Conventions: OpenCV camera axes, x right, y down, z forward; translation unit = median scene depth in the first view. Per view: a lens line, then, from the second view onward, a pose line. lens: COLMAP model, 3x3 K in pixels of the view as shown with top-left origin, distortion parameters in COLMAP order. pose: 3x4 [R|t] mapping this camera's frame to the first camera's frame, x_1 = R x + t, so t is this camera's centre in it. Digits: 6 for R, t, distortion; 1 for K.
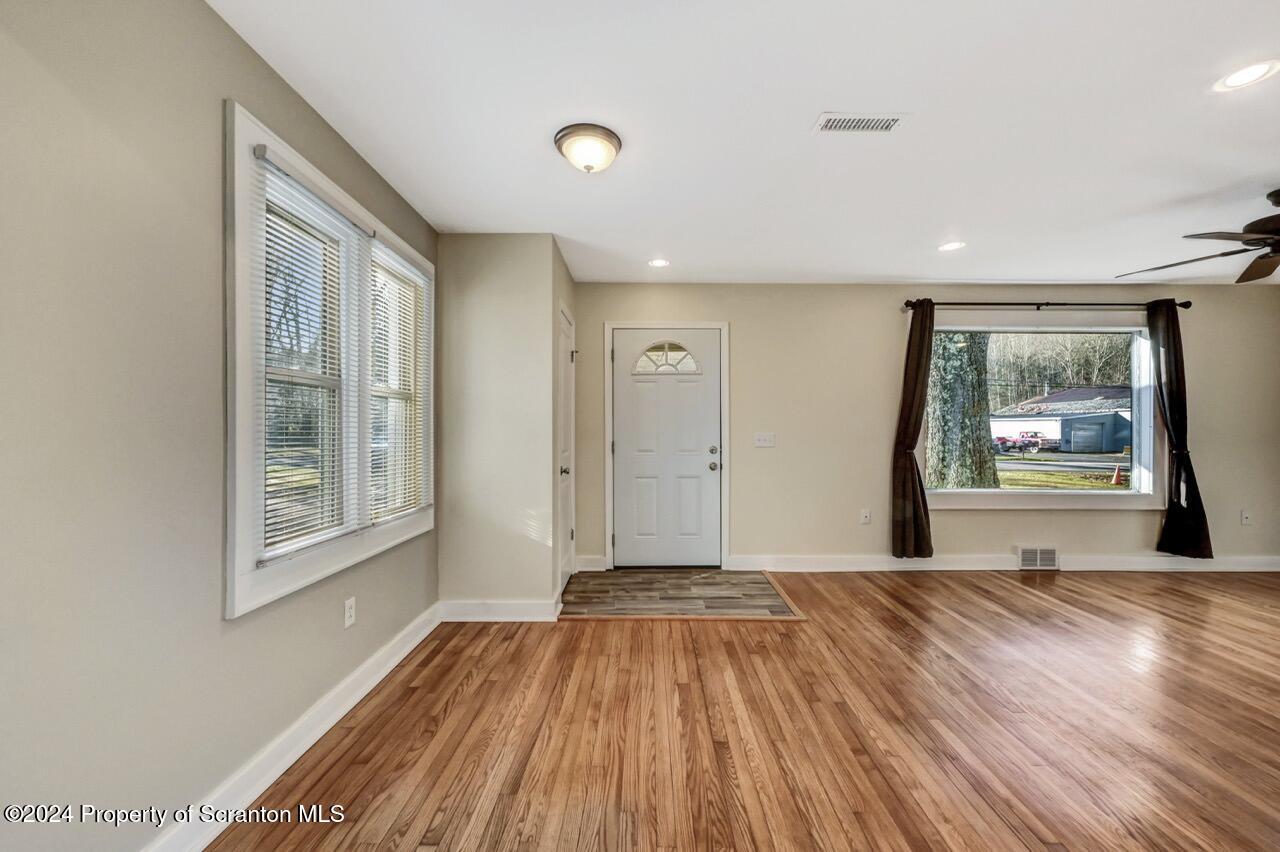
lens RADIAL K [[510.9, 0, 642.0], [0, 510.9, 432.3], [0, 0, 1]] dist [-0.000889, -0.000143]
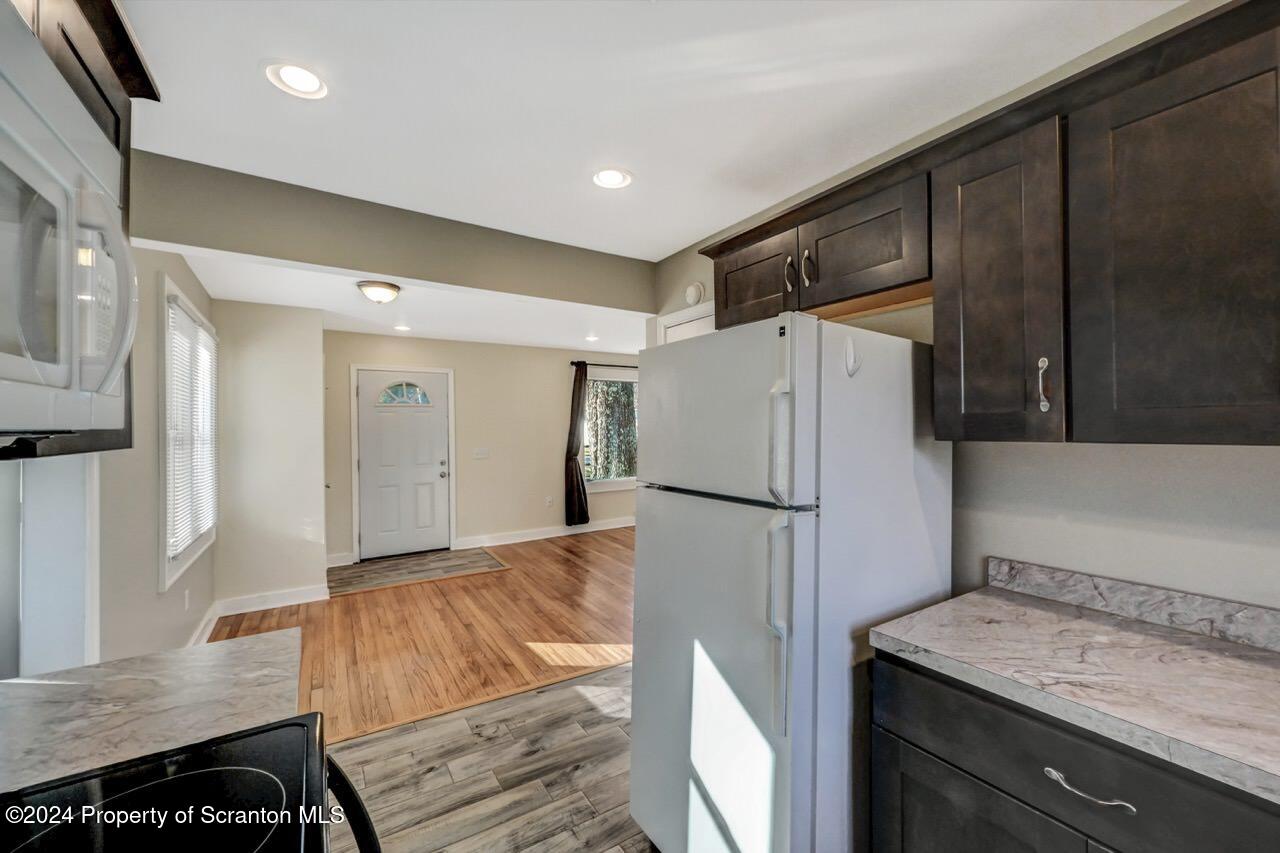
lens RADIAL K [[513.0, 0, 644.5], [0, 513.0, 422.9], [0, 0, 1]] dist [-0.001646, -0.000130]
pose [[0.843099, -0.008185, 0.537696, -0.150082], [0.016897, 0.999794, -0.011276, -0.049454], [-0.537493, 0.018593, 0.843063, -0.466955]]
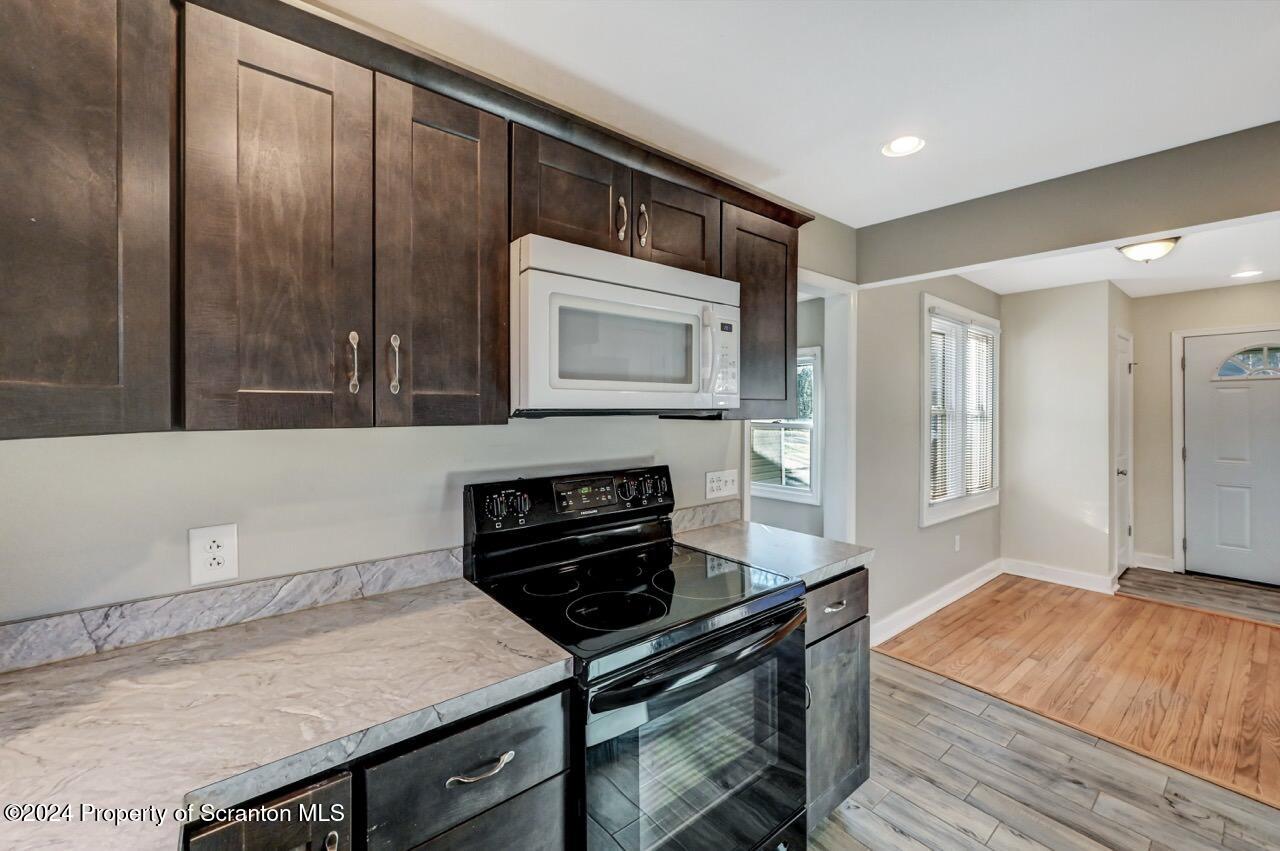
lens RADIAL K [[518.2, 0, 642.1], [0, 518.2, 407.5], [0, 0, 1]] dist [-0.001466, -0.000053]
pose [[0.632550, -0.000694, -0.774520, 0.062910], [-0.007309, 0.999950, -0.006865, -0.049948], [0.774485, 0.010004, 0.632513, -0.527502]]
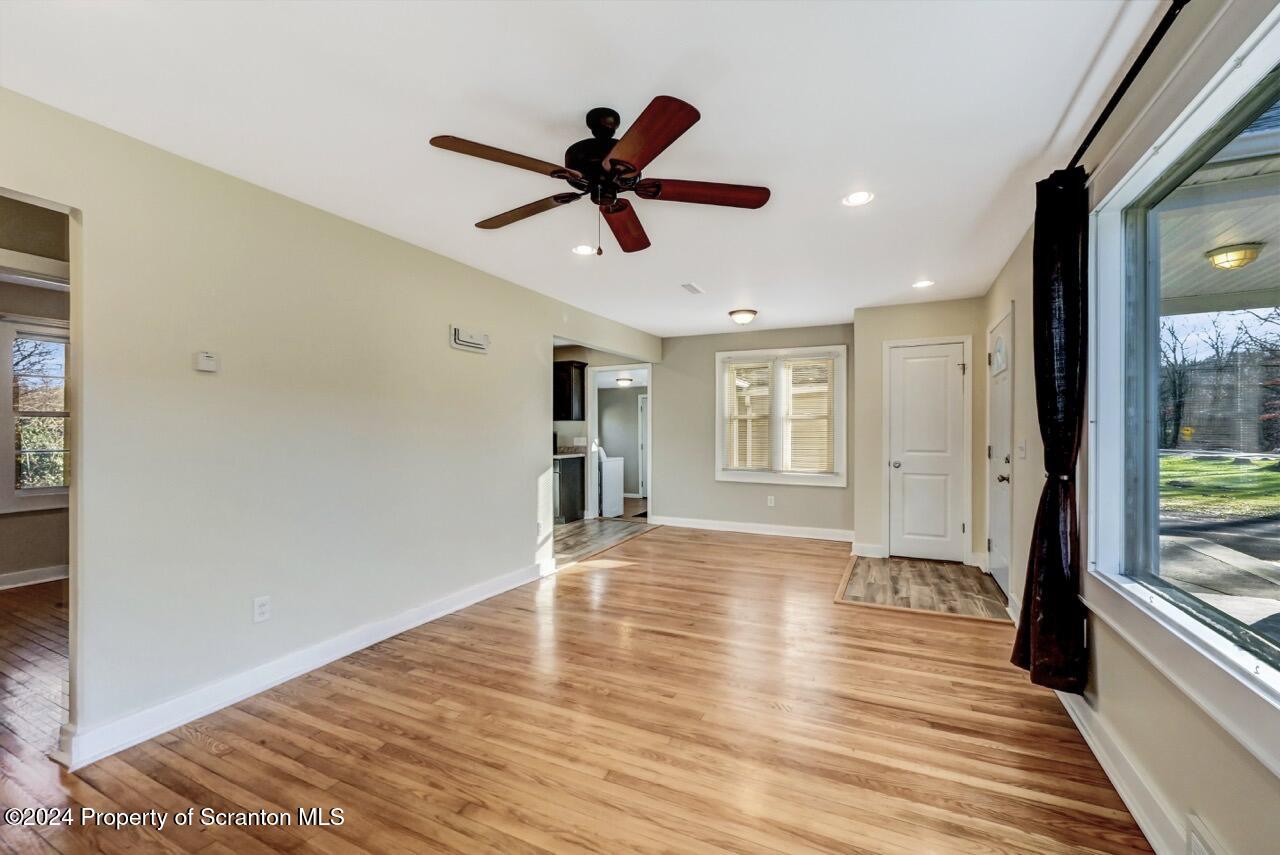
lens RADIAL K [[527.6, 0, 644.8], [0, 527.6, 431.0], [0, 0, 1]] dist [-0.002055, -0.000092]
pose [[-0.434153, -0.004336, -0.900829, 1.244861], [-0.009303, 0.999957, -0.000330, -0.005875], [0.900791, 0.008237, -0.434175, 0.895787]]
